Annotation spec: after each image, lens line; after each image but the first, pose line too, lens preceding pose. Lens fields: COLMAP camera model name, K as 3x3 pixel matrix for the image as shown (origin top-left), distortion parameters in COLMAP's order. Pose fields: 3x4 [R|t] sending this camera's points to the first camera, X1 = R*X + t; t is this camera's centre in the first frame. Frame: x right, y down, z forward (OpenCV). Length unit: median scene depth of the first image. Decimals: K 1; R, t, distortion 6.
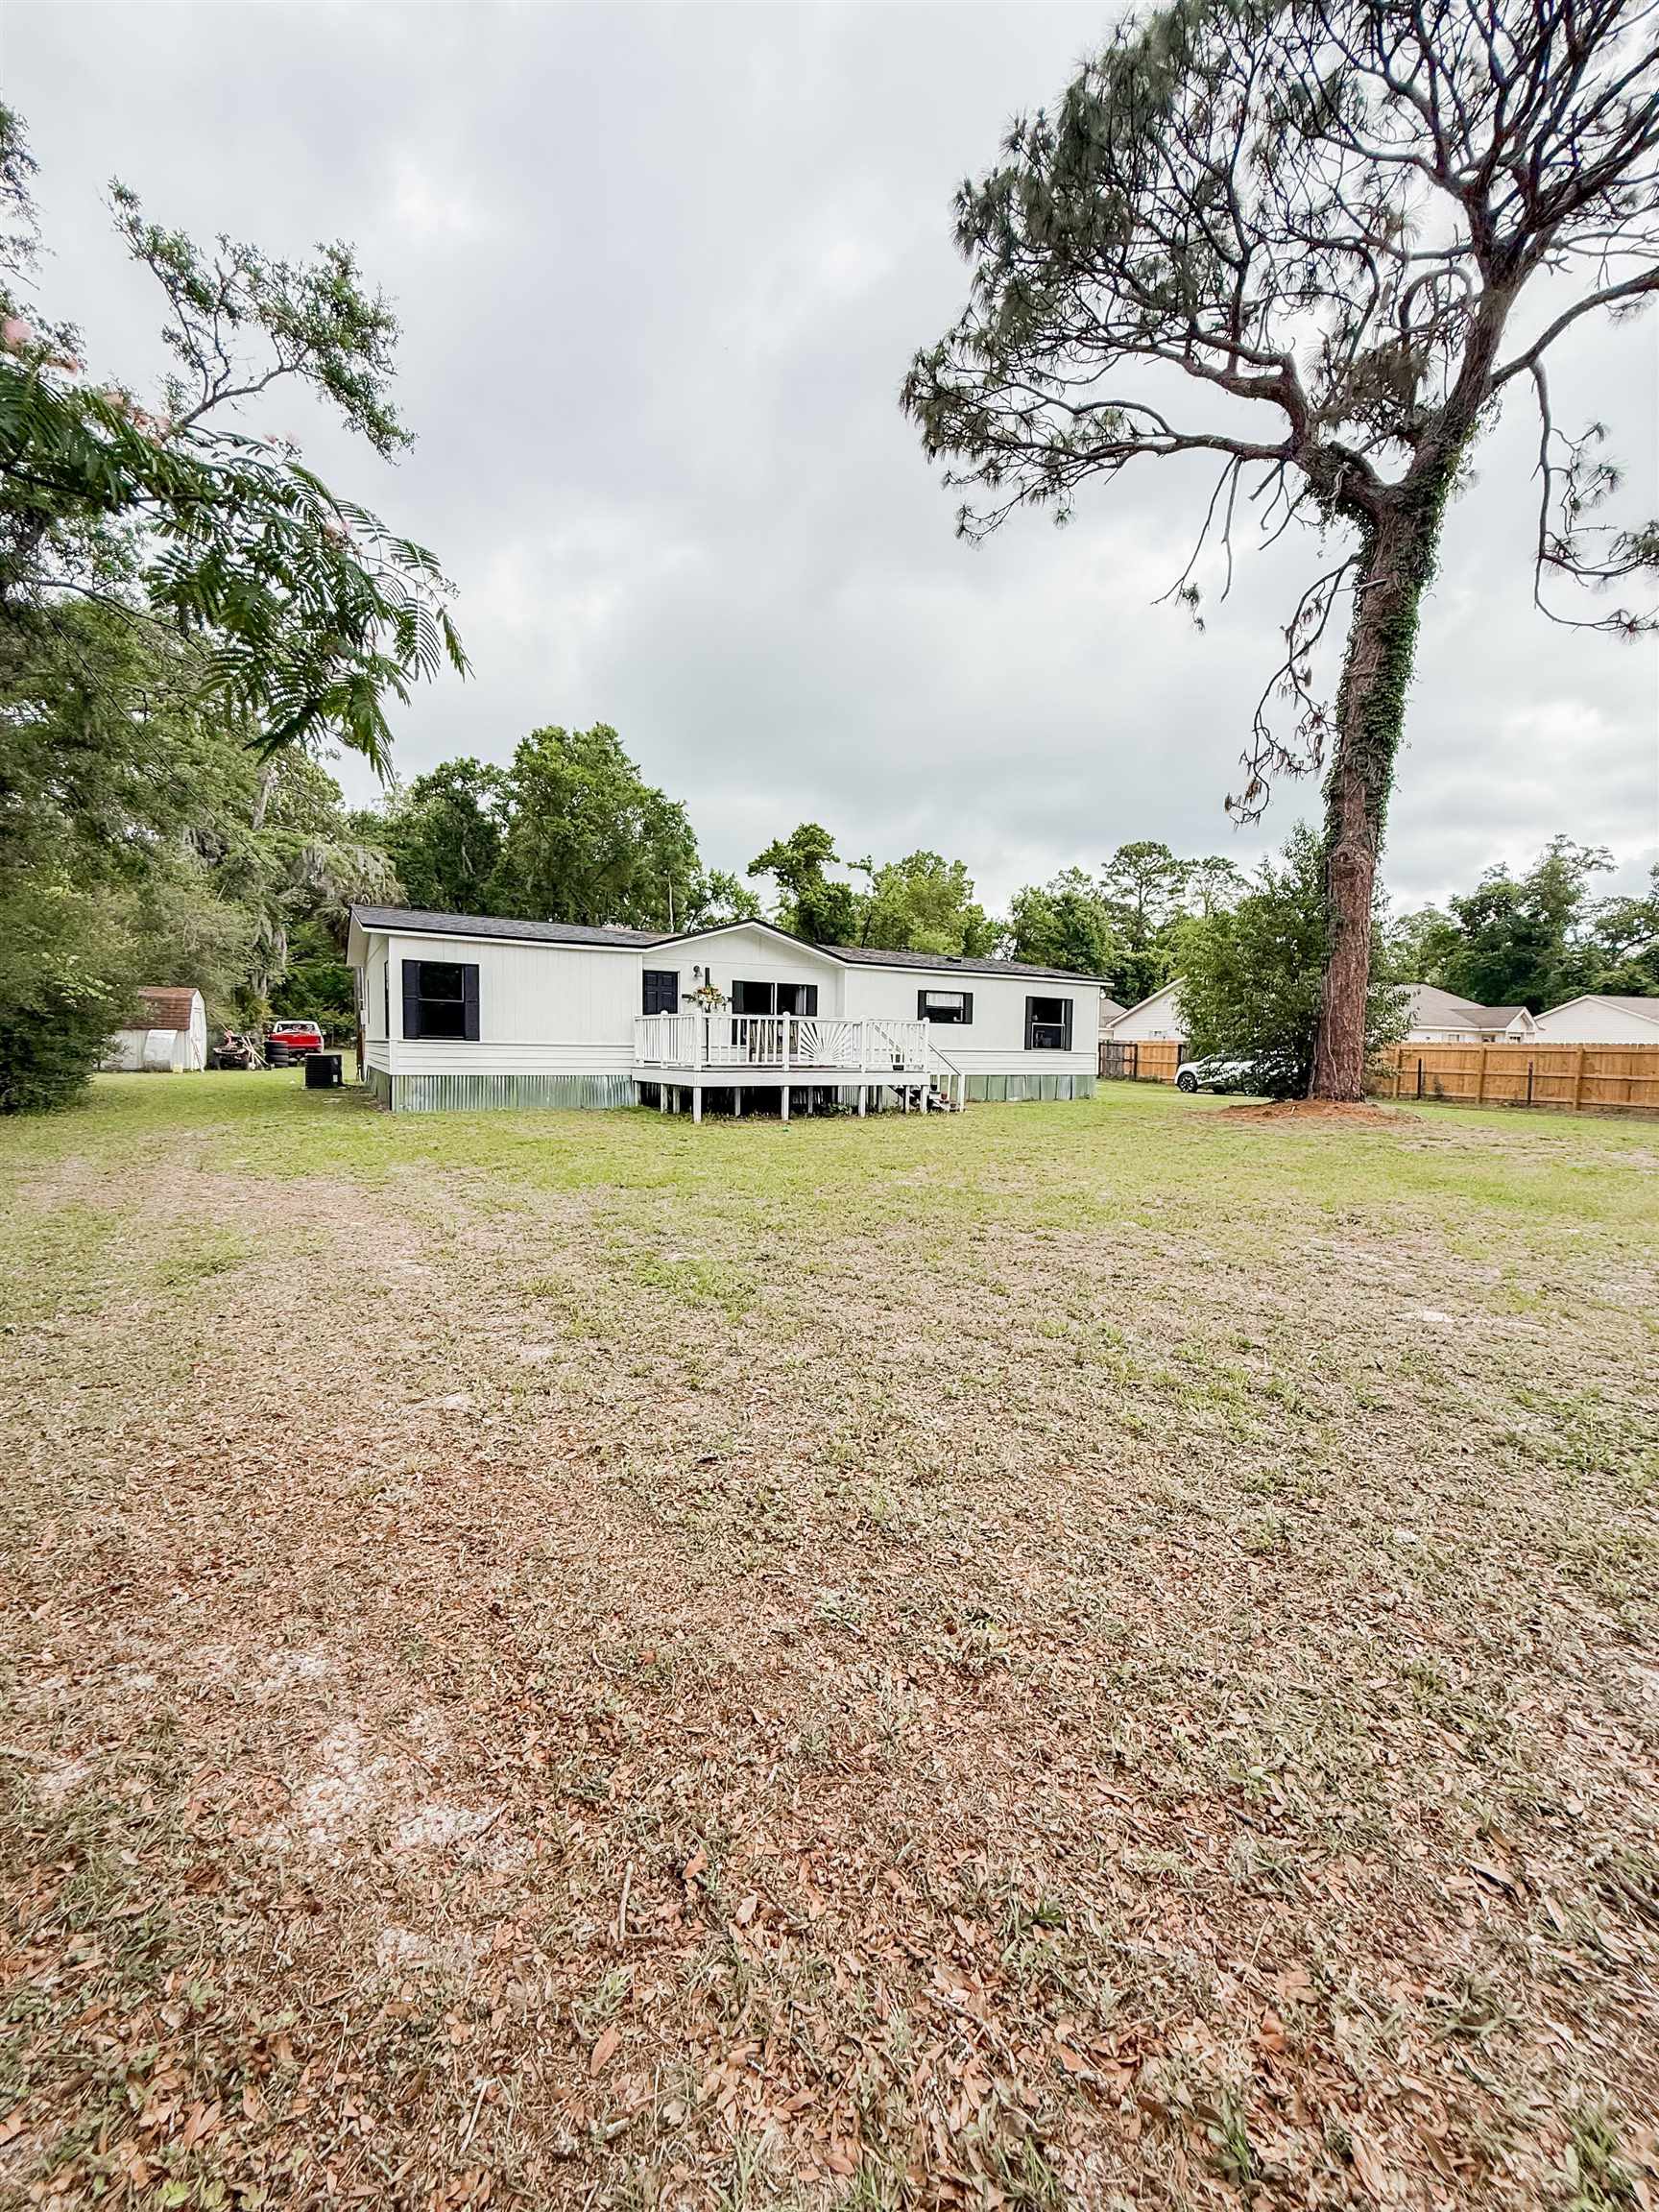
lens RADIAL K [[882.9, 0, 834.2], [0, 882.9, 1111.7], [0, 0, 1]] dist [-0.003740, 0.000504]
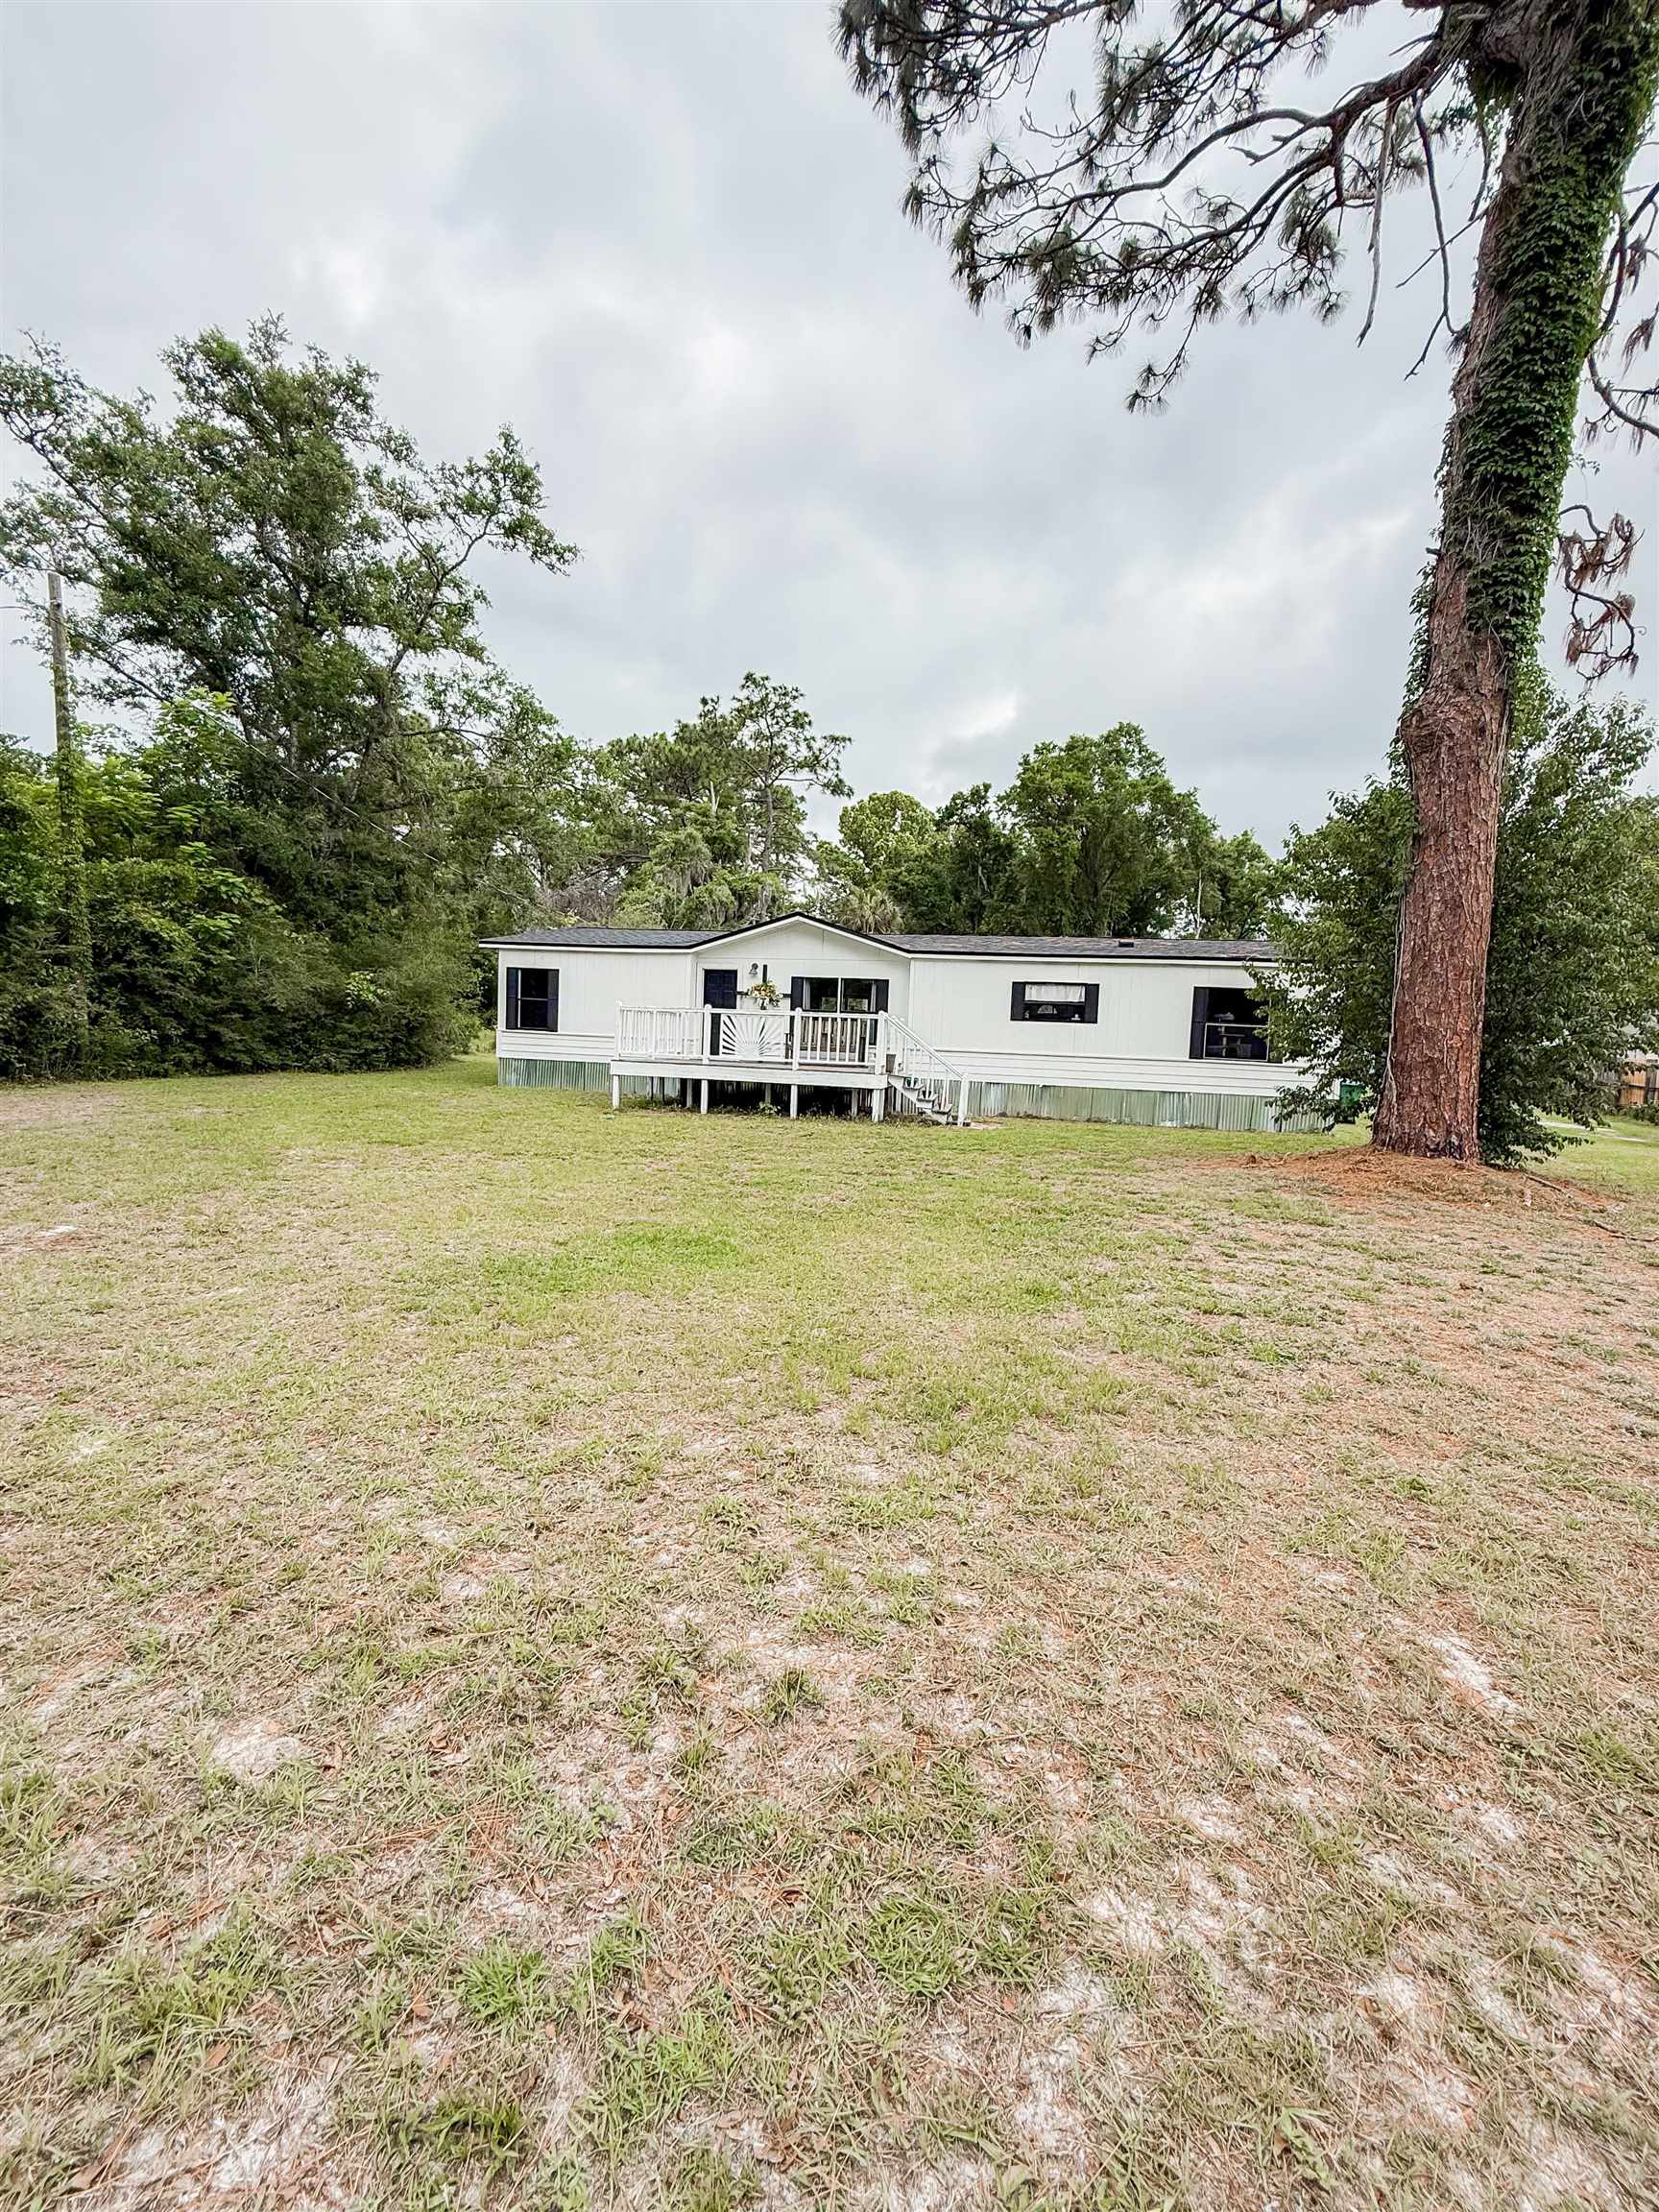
lens RADIAL K [[882.9, 0, 853.0], [0, 882.9, 1113.0], [0, 0, 1]] dist [-0.003740, 0.000504]
pose [[0.750482, 0.068124, -0.657371, 0.601463], [-0.076945, 0.996915, 0.015467, -0.016975], [0.656397, 0.038973, 0.753409, 0.306912]]
